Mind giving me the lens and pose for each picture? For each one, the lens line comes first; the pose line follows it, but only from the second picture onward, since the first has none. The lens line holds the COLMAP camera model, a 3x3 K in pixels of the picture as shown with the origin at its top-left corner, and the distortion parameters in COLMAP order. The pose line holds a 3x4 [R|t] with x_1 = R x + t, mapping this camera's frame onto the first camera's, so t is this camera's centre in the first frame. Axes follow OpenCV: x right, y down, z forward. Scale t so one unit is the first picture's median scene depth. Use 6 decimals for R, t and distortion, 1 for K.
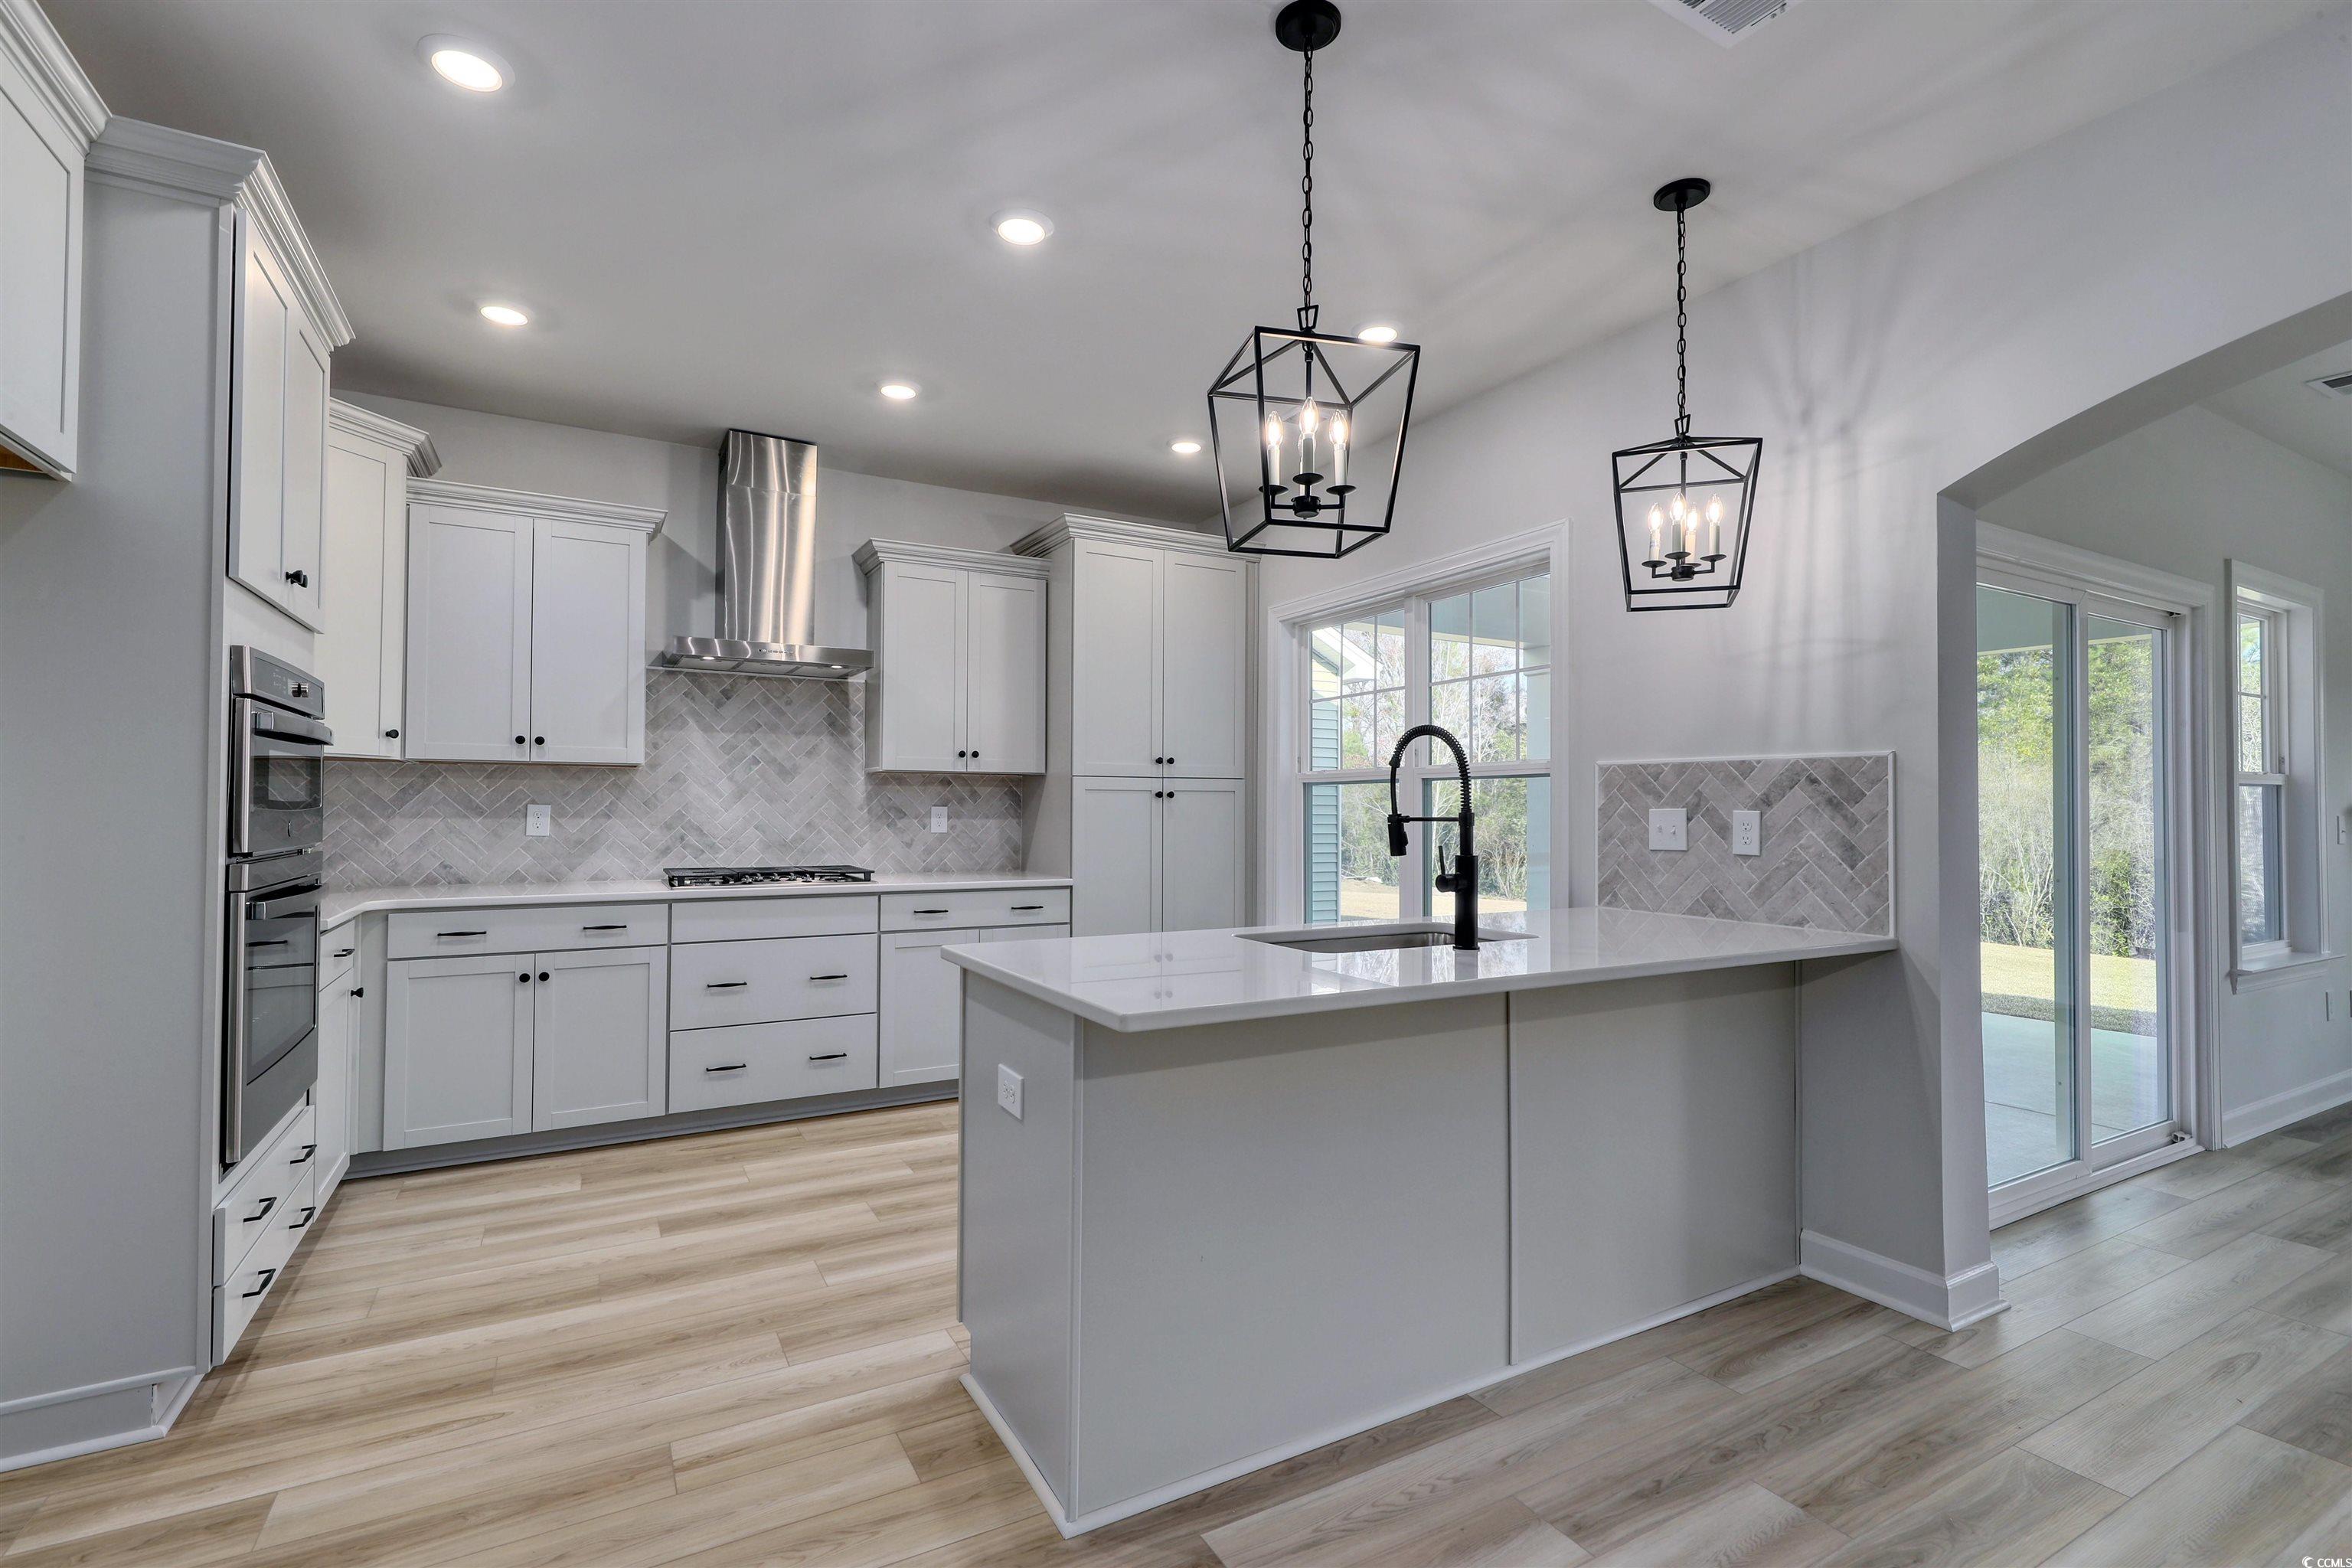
lens RADIAL K [[1058.1, 0, 1171.7], [0, 1058.1, 788.3], [0, 0, 1]] dist [0.003215, -0.001308]
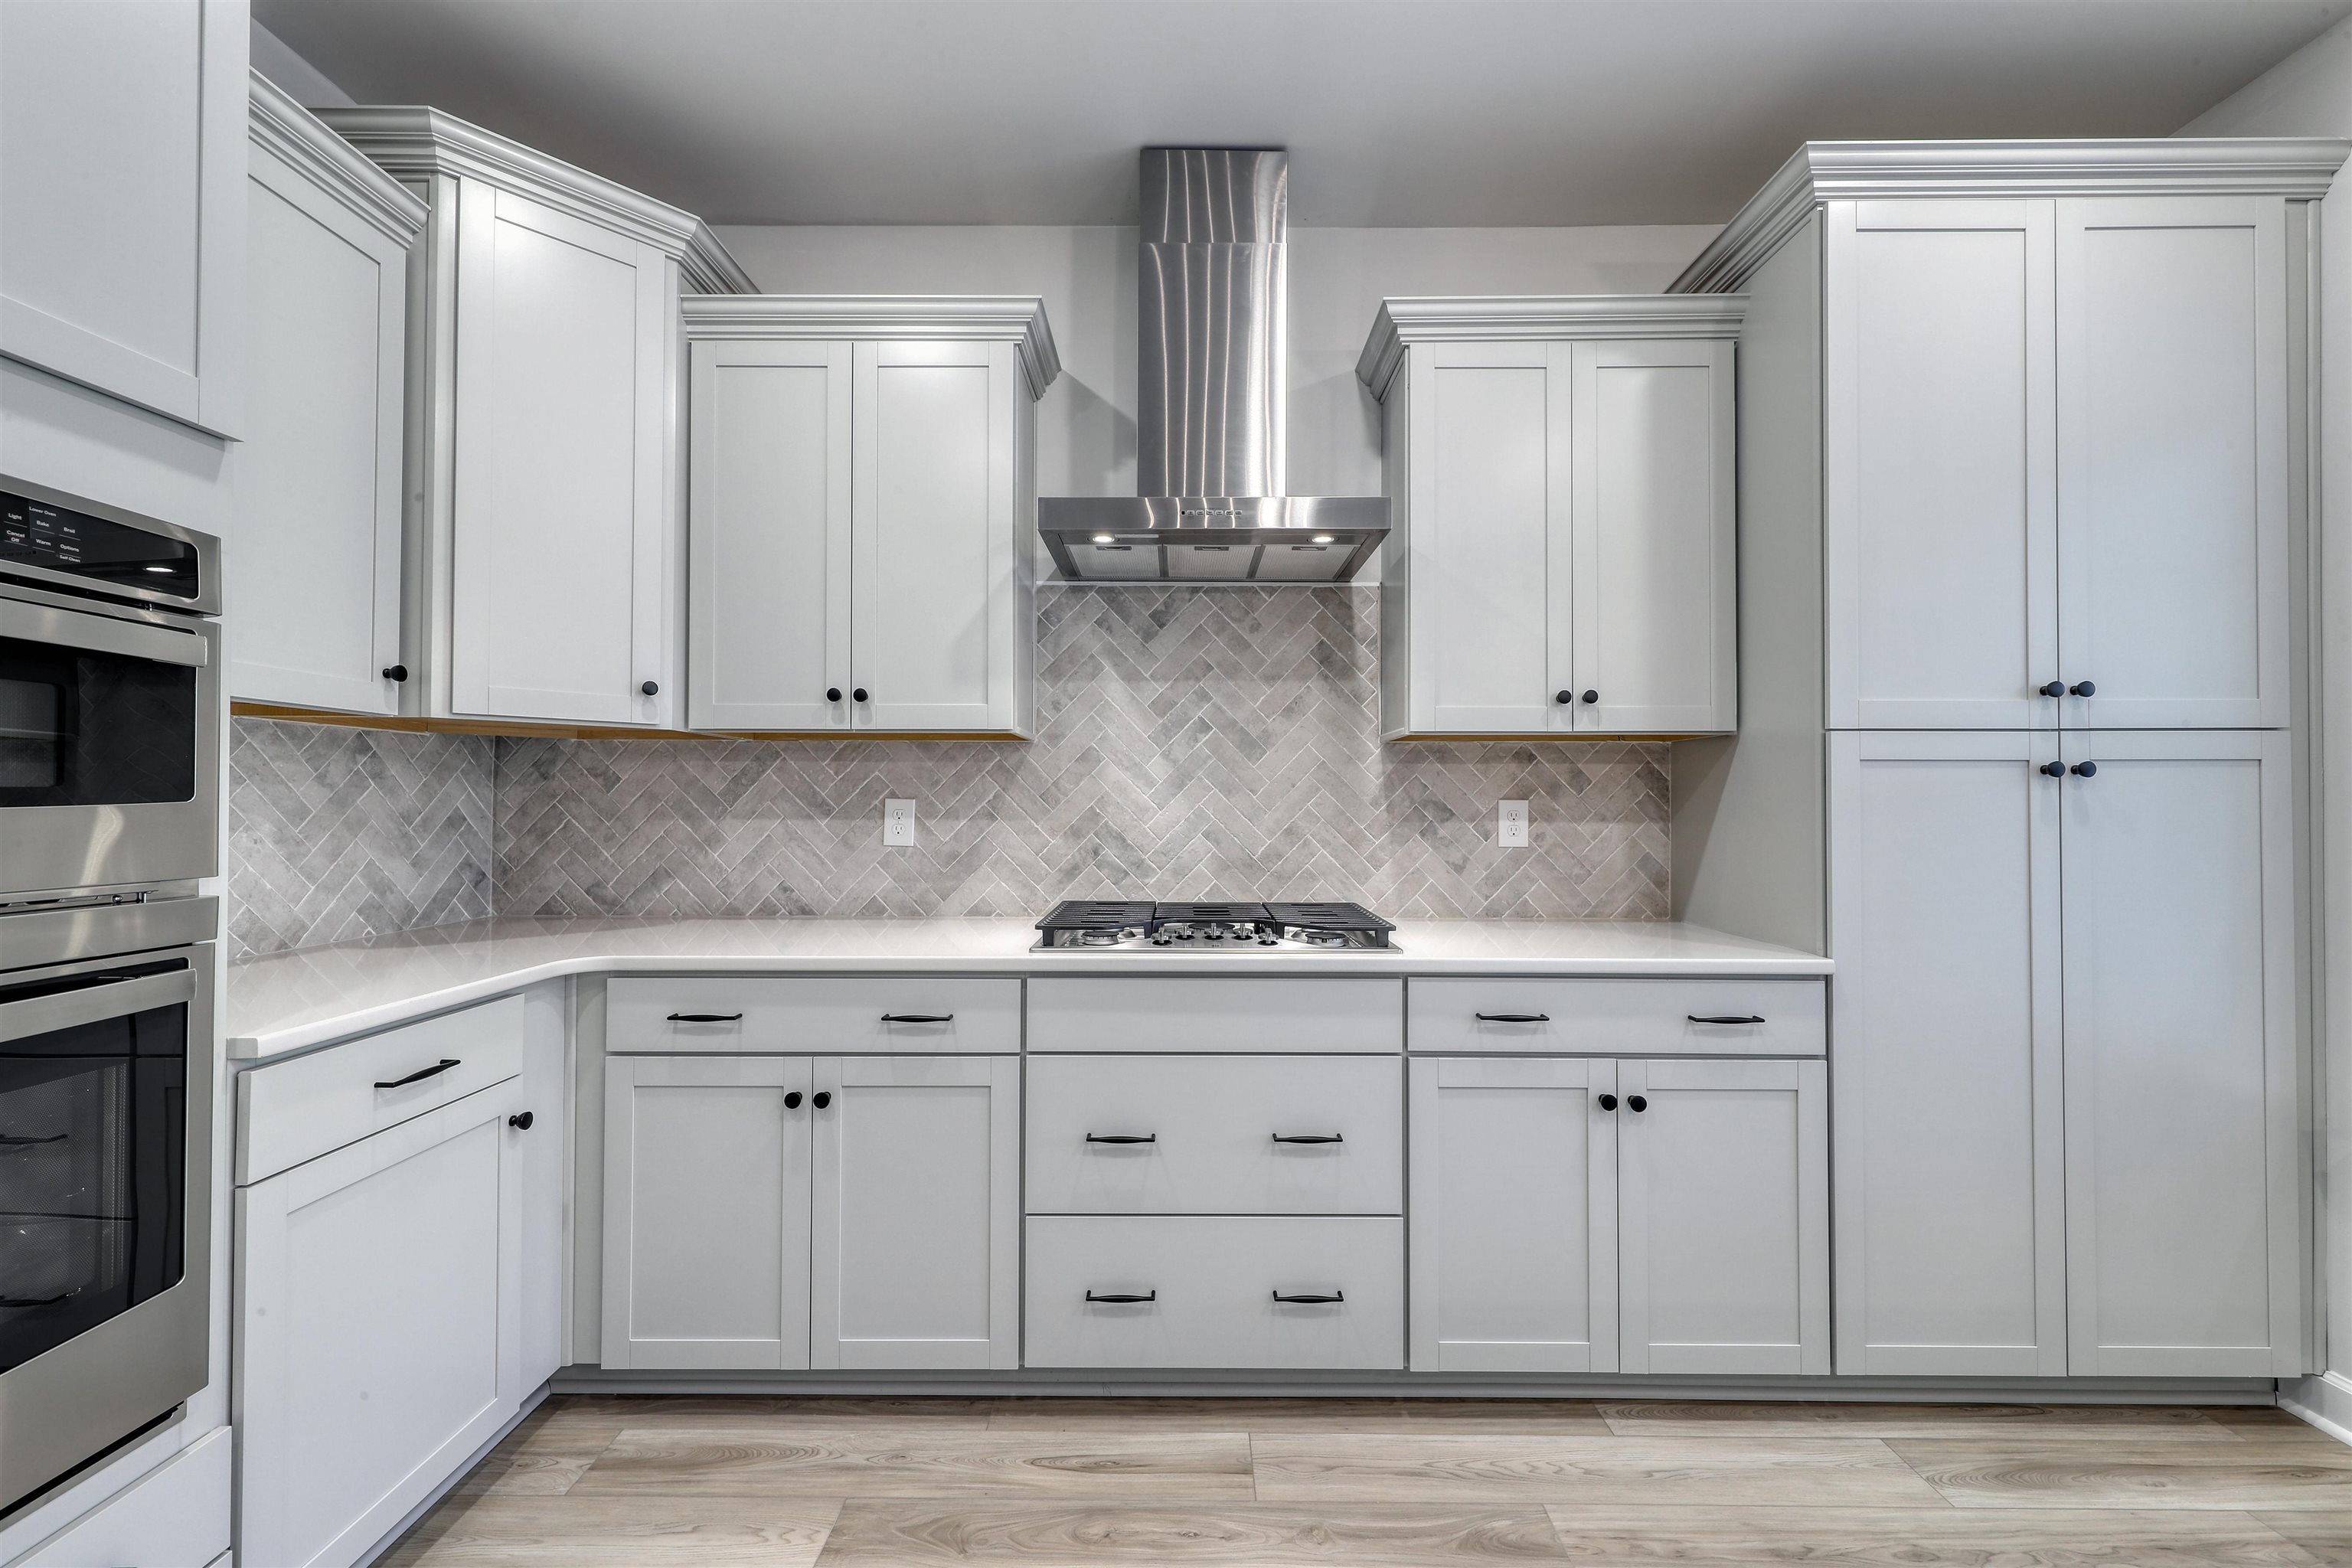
lens RADIAL K [[970.6, 0, 1176.8], [0, 970.6, 788.7], [0, 0, 1]] dist [0.002587, -0.000104]
pose [[0.871171, -0.010204, -0.490874, -0.146293], [0.011957, 0.999928, 0.000434, 0.010681], [0.490834, -0.006248, 0.871231, 0.556077]]
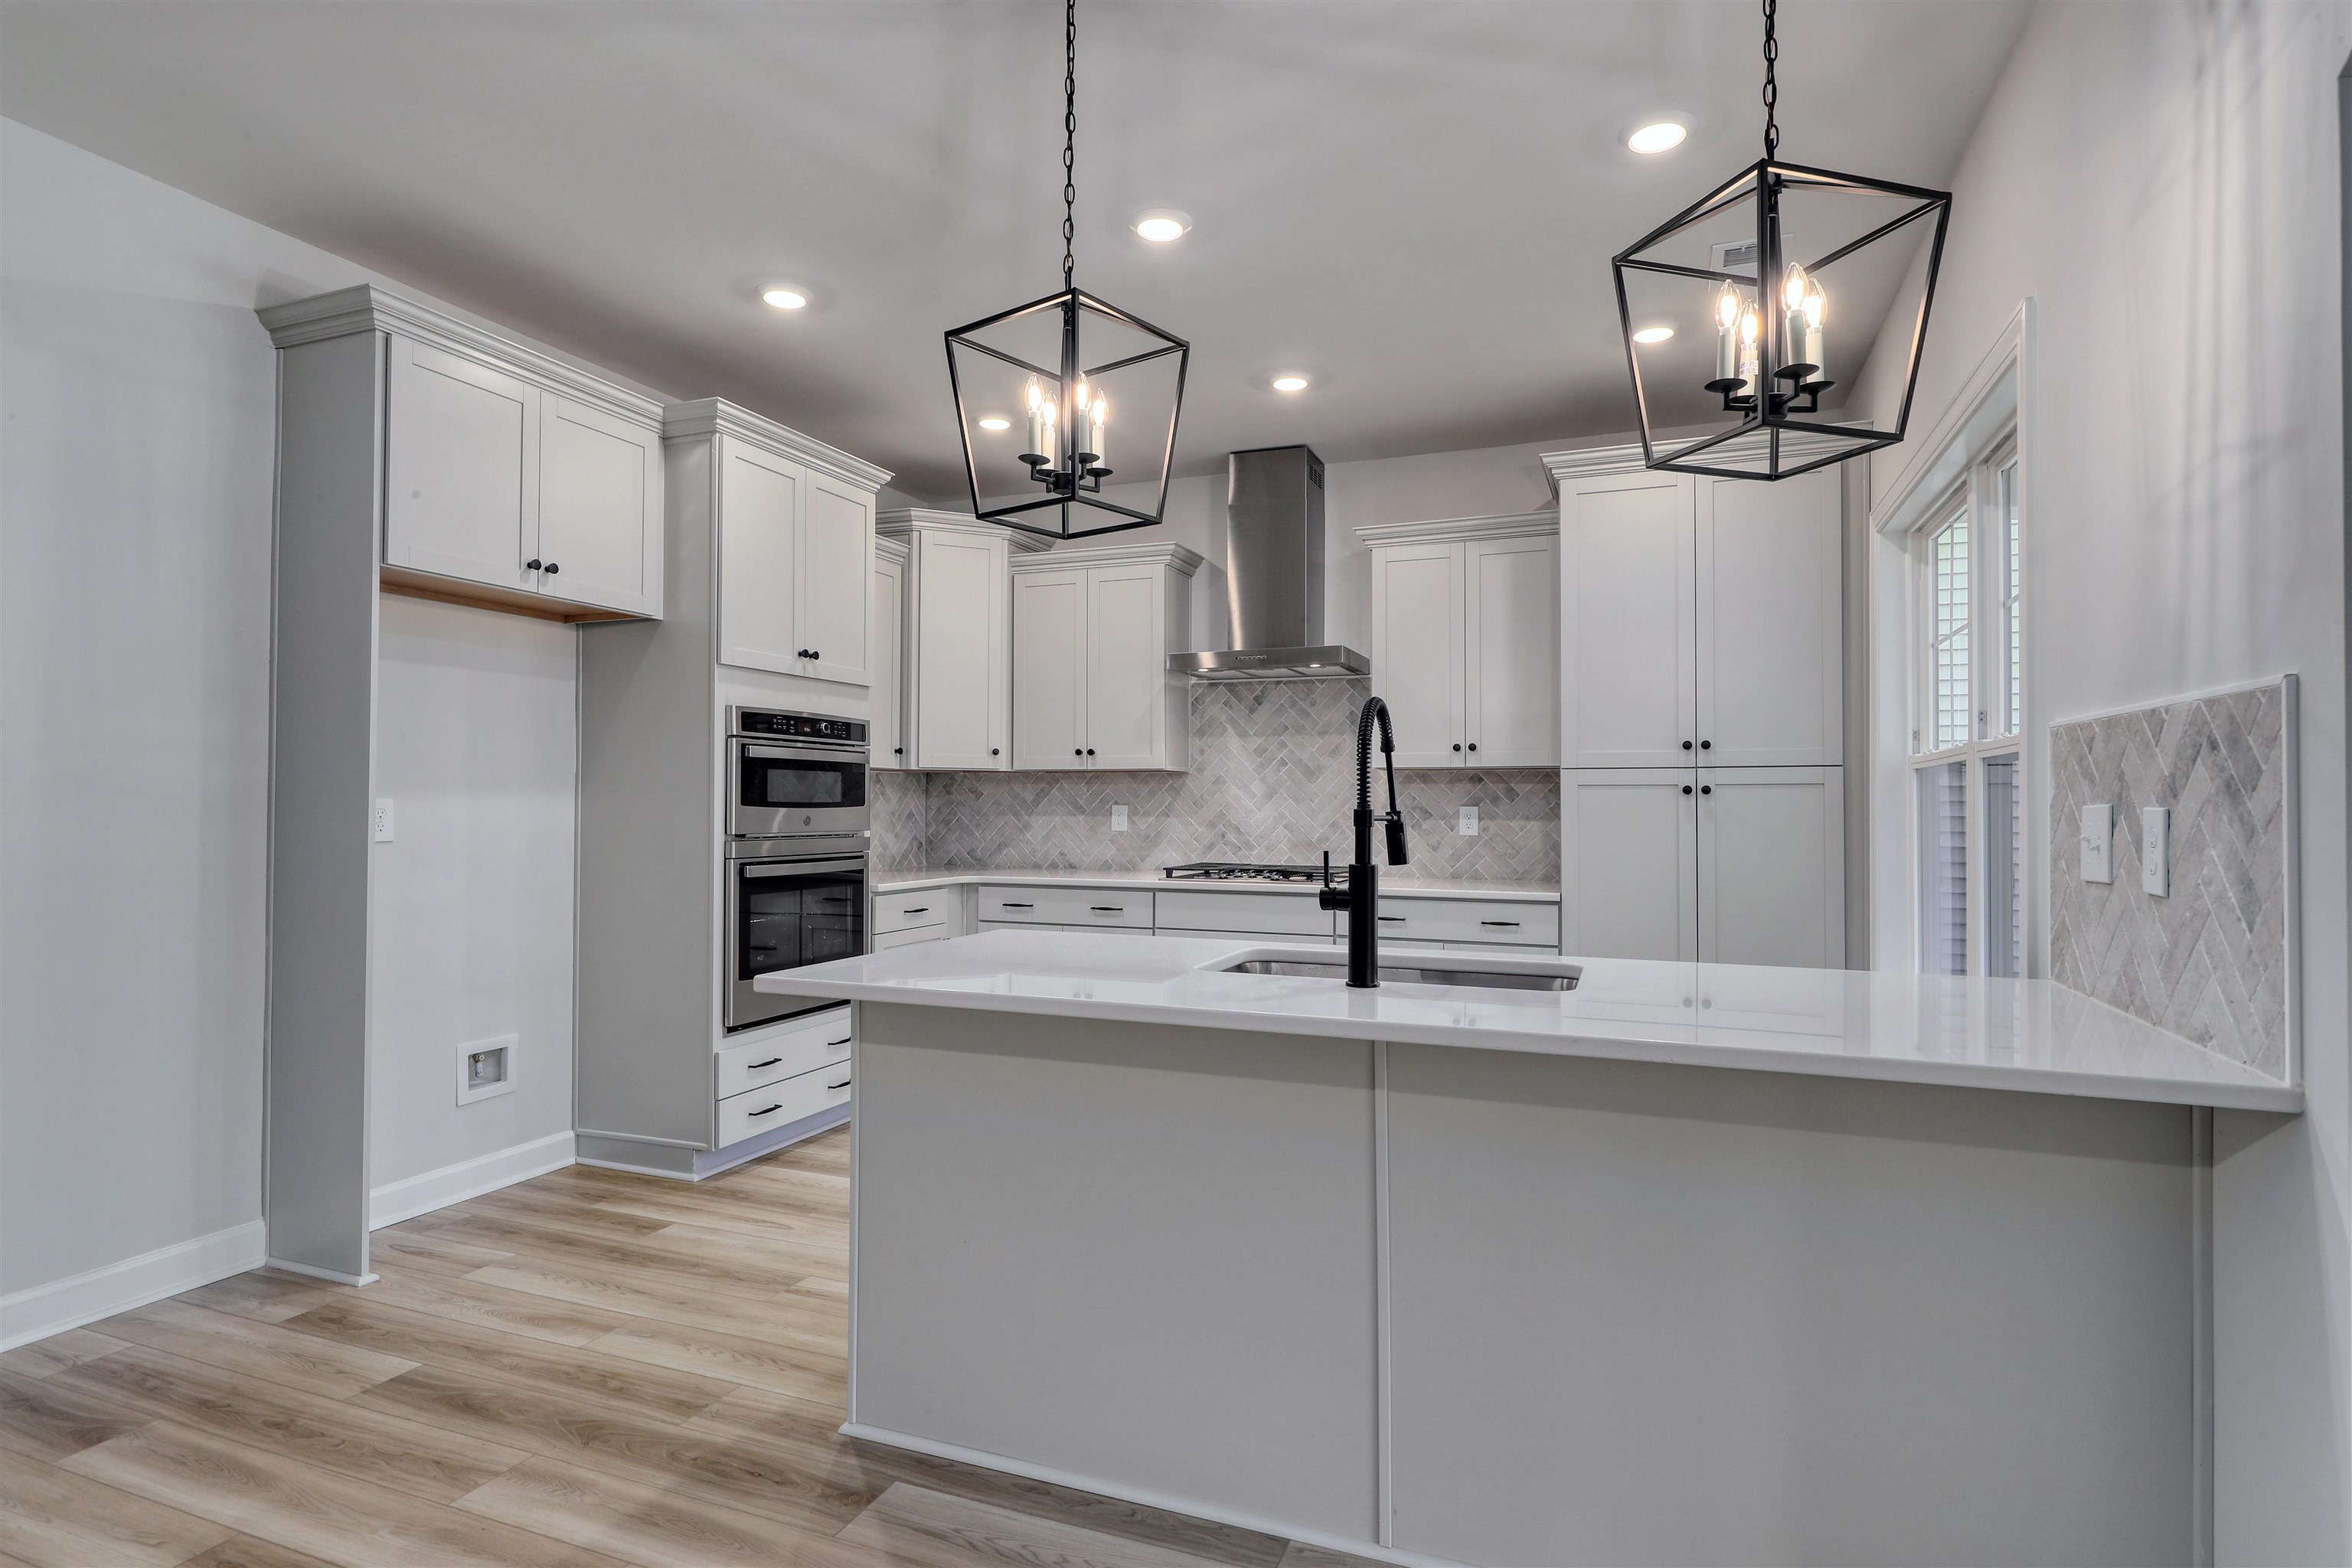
lens RADIAL K [[1187.6, 0, 1158.8], [0, 1187.6, 785.9], [0, 0, 1]] dist [0.000861, -0.000569]
pose [[0.631479, -0.015644, -0.775235, 0.473813], [0.013652, 0.999866, -0.009057, 0.006451], [0.775273, -0.004864, 0.631608, 0.187623]]
